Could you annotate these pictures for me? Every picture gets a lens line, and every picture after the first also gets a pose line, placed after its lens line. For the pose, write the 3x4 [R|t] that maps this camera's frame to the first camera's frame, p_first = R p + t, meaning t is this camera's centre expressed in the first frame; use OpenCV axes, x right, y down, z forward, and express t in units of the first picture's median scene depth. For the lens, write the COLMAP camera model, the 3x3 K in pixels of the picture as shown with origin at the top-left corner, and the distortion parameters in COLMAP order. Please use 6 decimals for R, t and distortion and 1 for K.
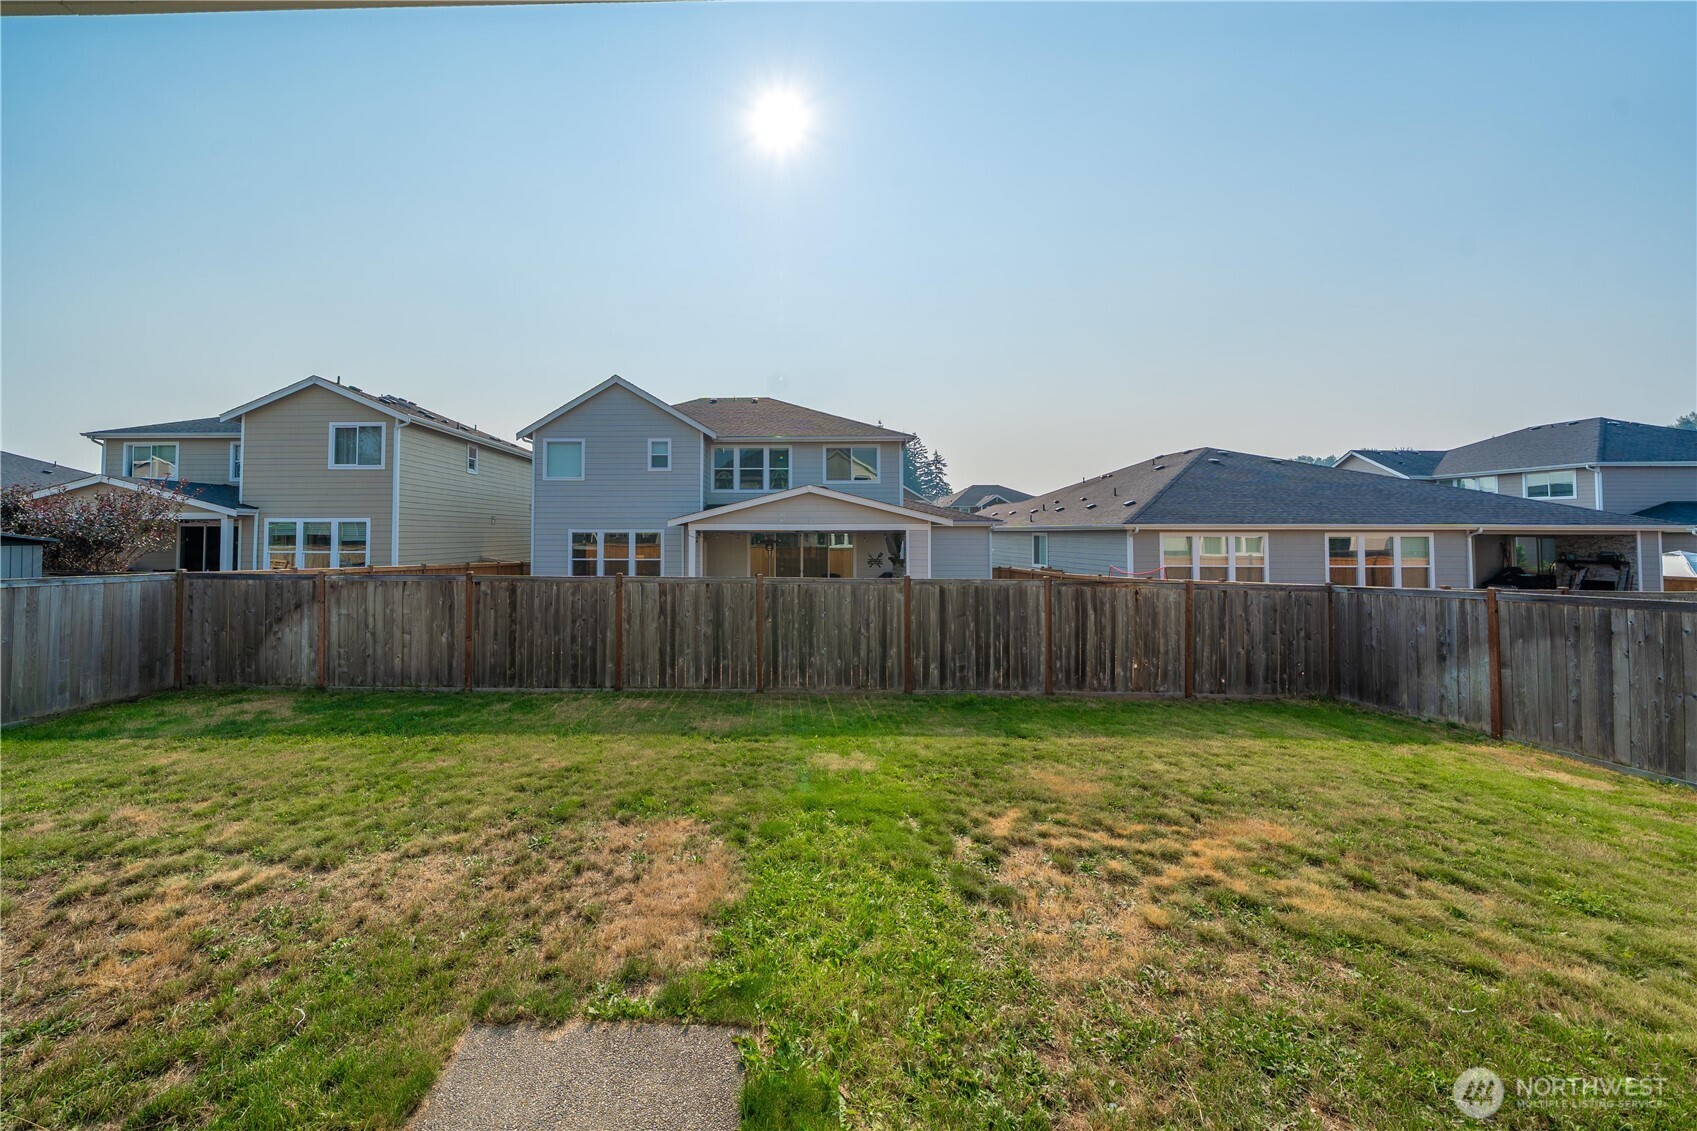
lens RADIAL K [[614.6, 0, 757.2], [0, 614.6, 509.4], [0, 0, 1]] dist [-0.001805, -0.000576]
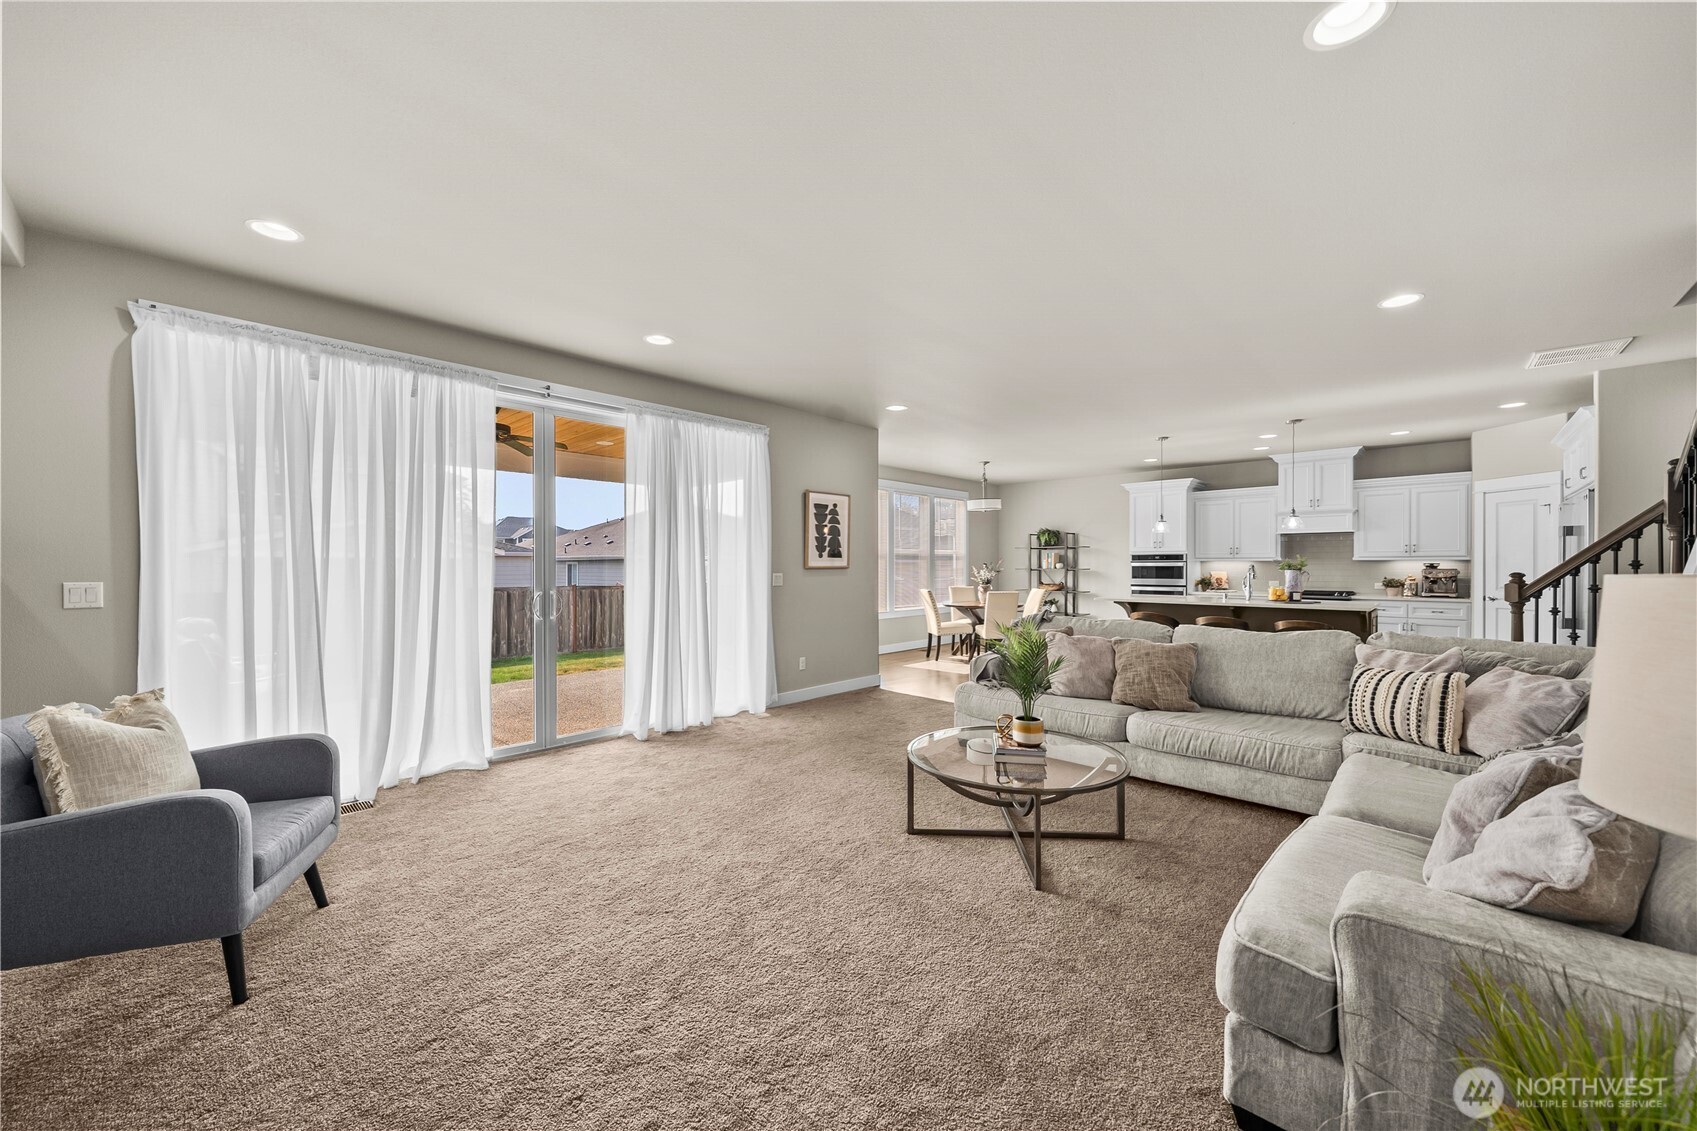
lens RADIAL K [[634.4, 0, 844.8], [0, 634.4, 571.7], [0, 0, 1]] dist [-0.003646, -0.000079]
pose [[0.670509, -0.006145, 0.741876, -0.336203], [-0.028158, 0.999034, 0.033725, -0.006313], [-0.741367, -0.043502, 0.669689, -0.747023]]
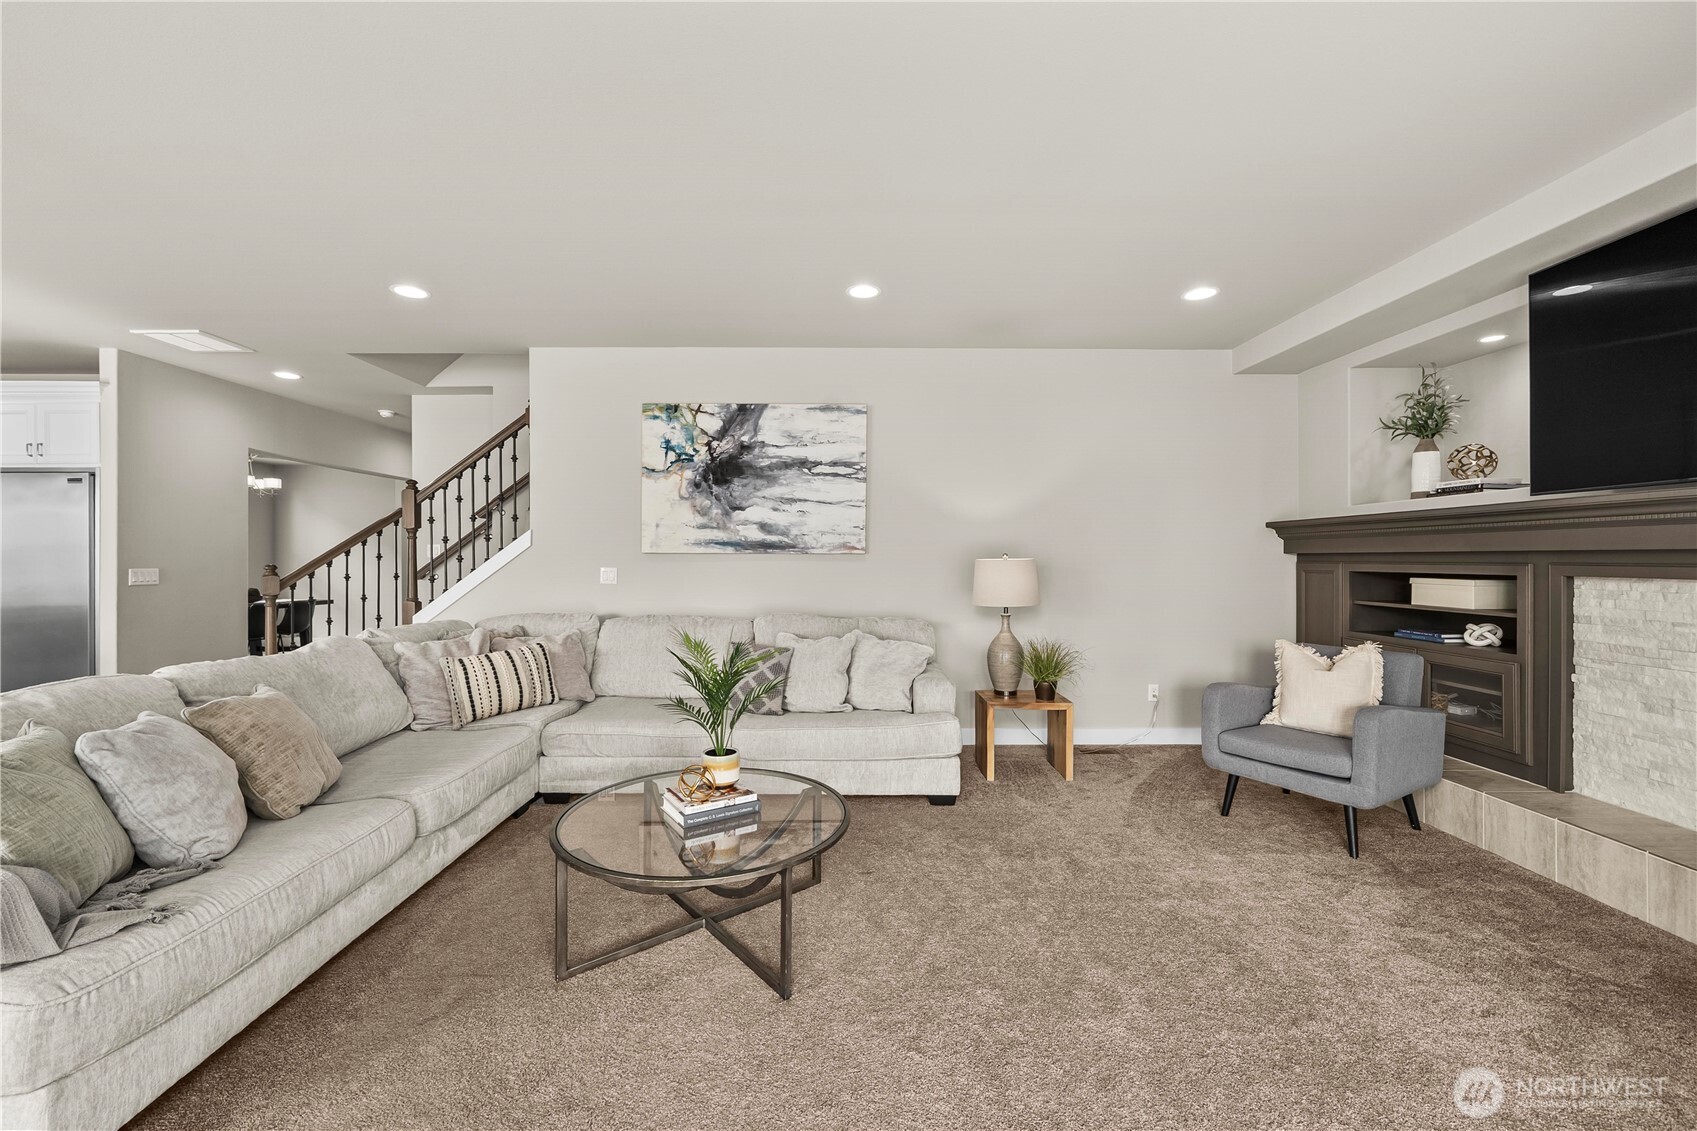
lens RADIAL K [[684.1, 0, 834.7], [0, 684.1, 557.7], [0, 0, 1]] dist [-0.000398, -0.000443]
pose [[-0.999825, 0.001229, -0.018667, -0.089414], [0.001919, 0.999315, -0.036949, 0.008348], [0.018609, -0.036978, -0.999143, -0.345720]]
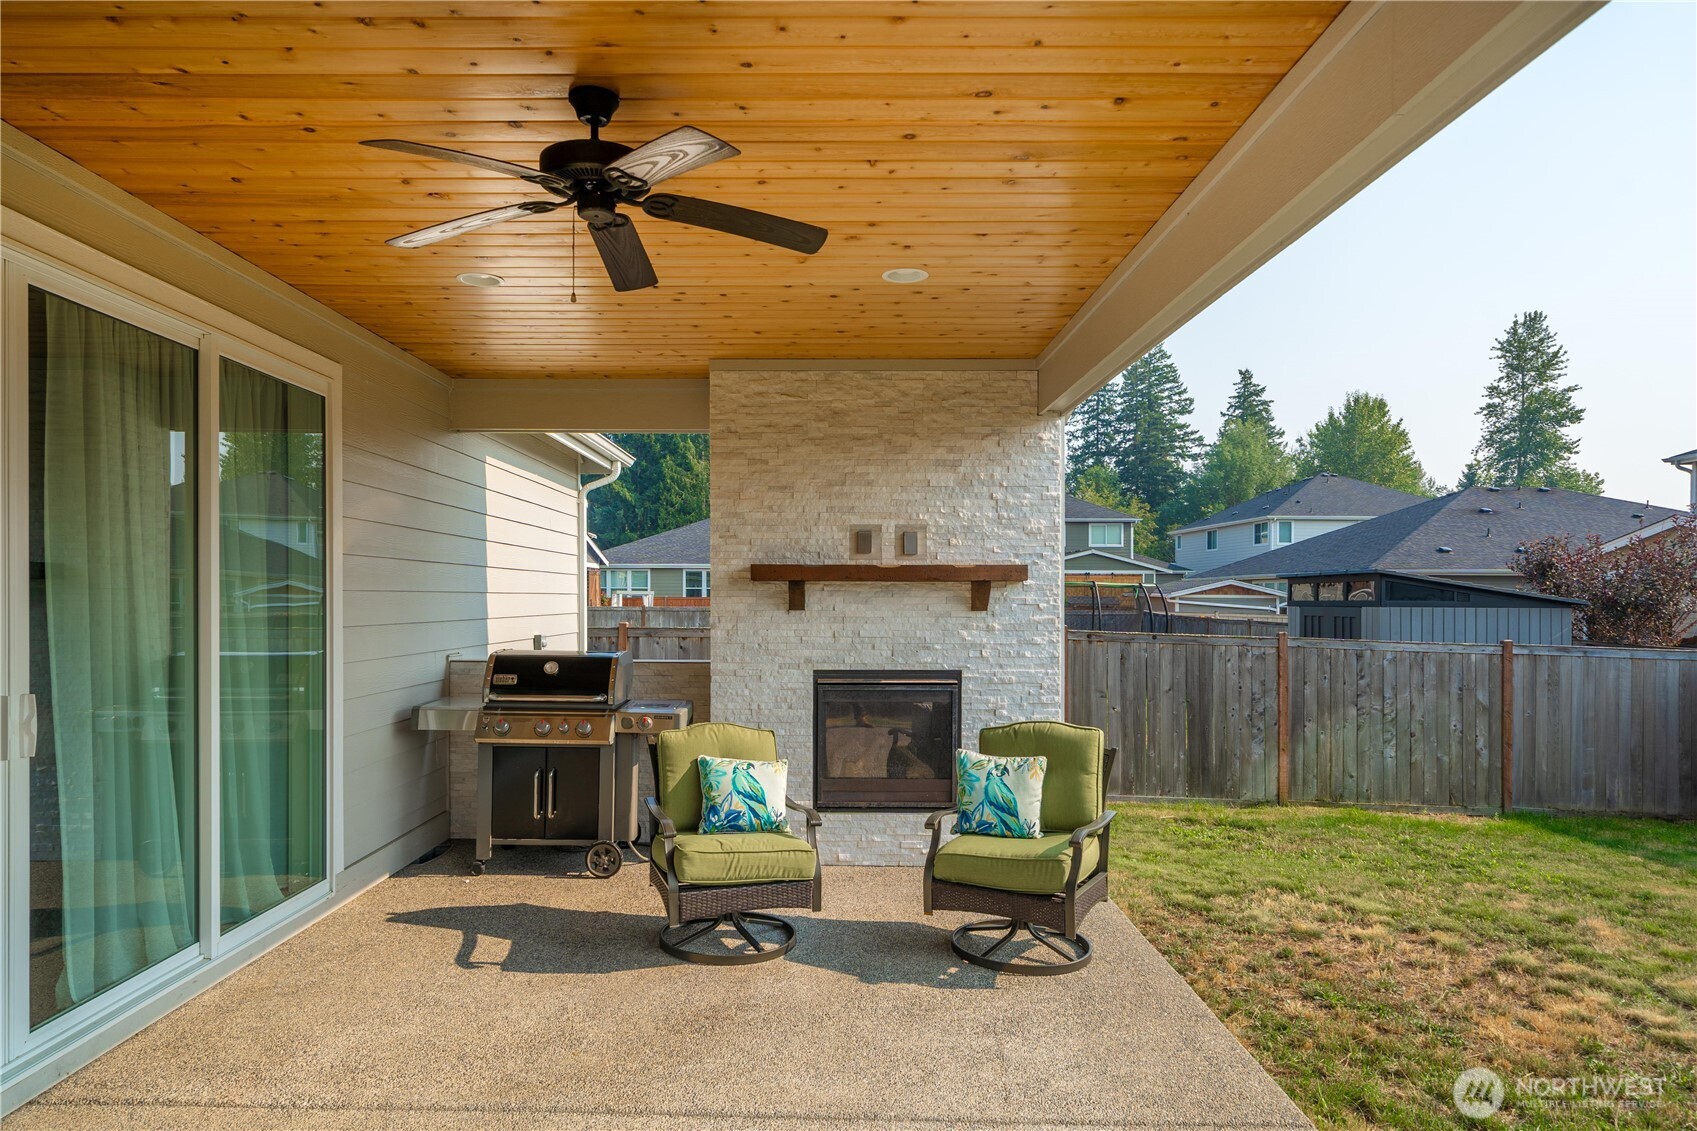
lens RADIAL K [[1015.8, 0, 818.2], [0, 1015.8, 606.2], [0, 0, 1]] dist [0.002904, -0.001856]
pose [[0.015414, 0.010336, -0.999828, 0.176232], [0.032552, 0.999411, 0.010833, 0.007955], [0.999351, -0.032714, 0.015068, -0.033043]]
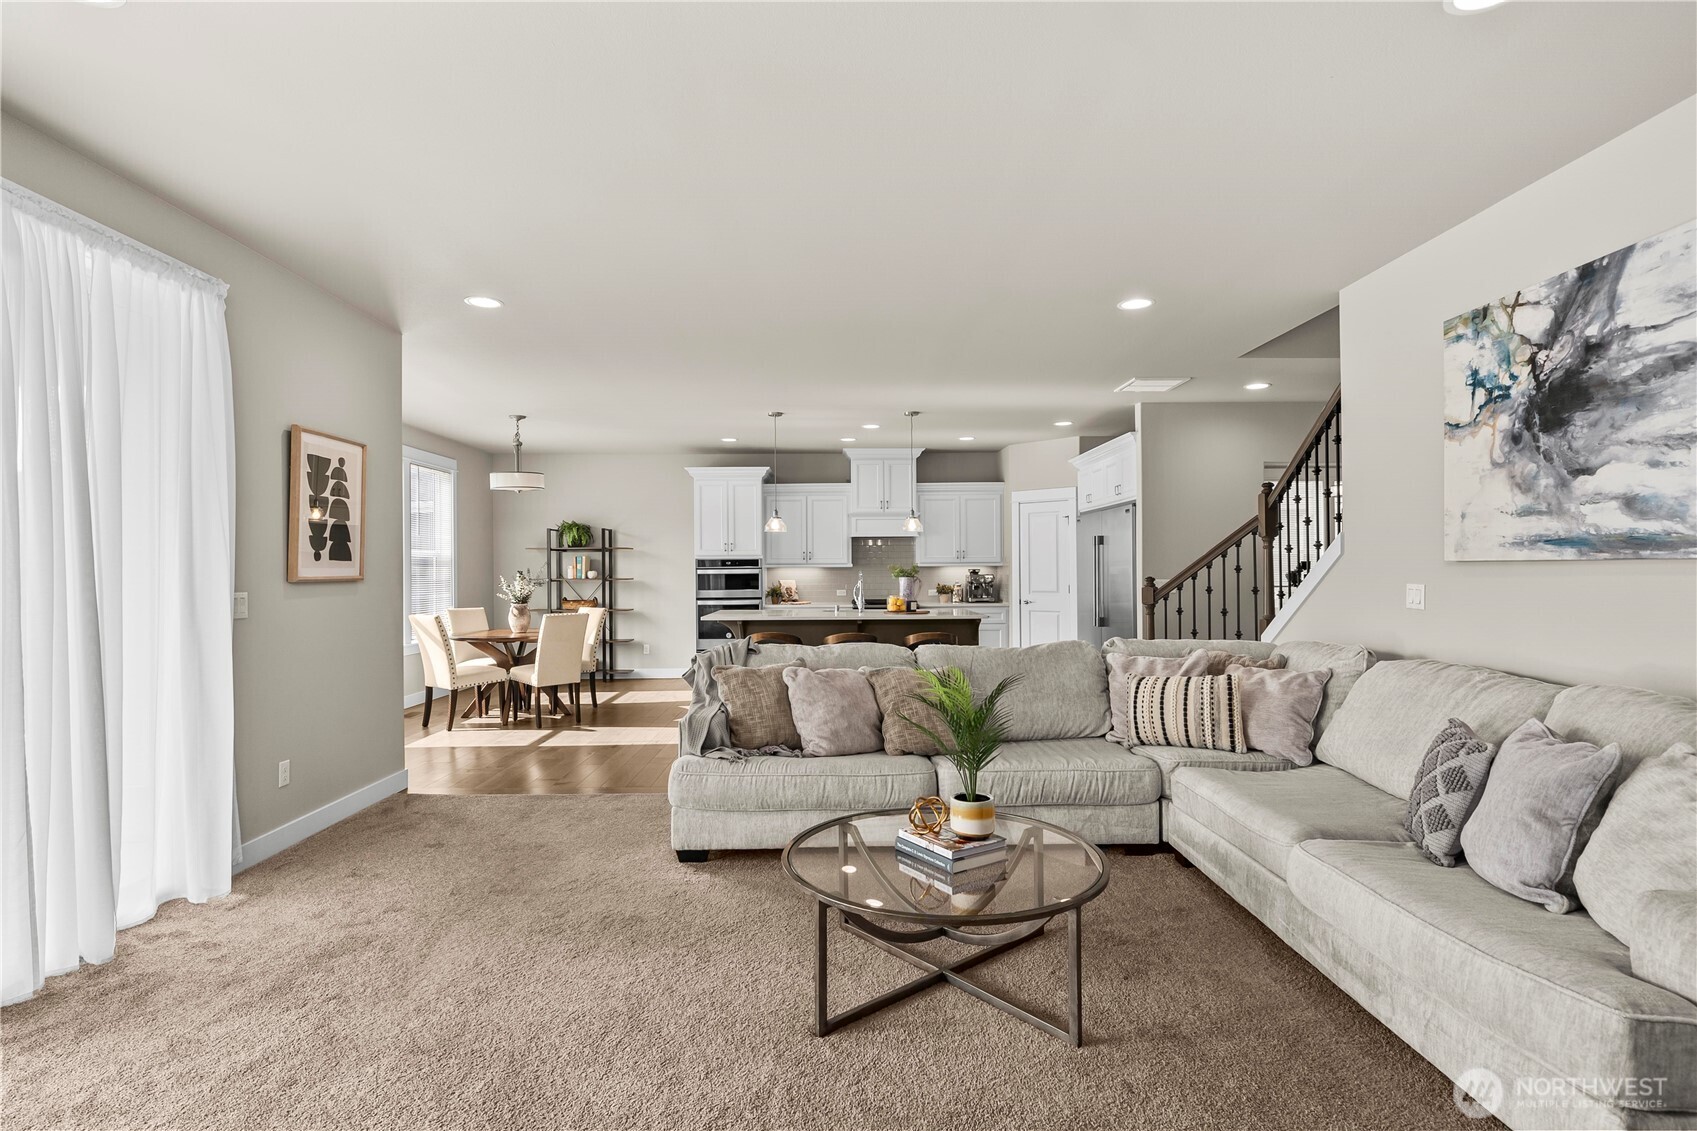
lens RADIAL K [[840.8, 0, 842.2], [0, 840.8, 568.5], [0, 0, 1]] dist [0.002055, 0.001463]
pose [[-0.039260, 0.006124, 0.999210, -0.324222], [-0.030673, 0.999503, -0.007331, 0.000887], [-0.998758, -0.030936, -0.039053, -0.553173]]
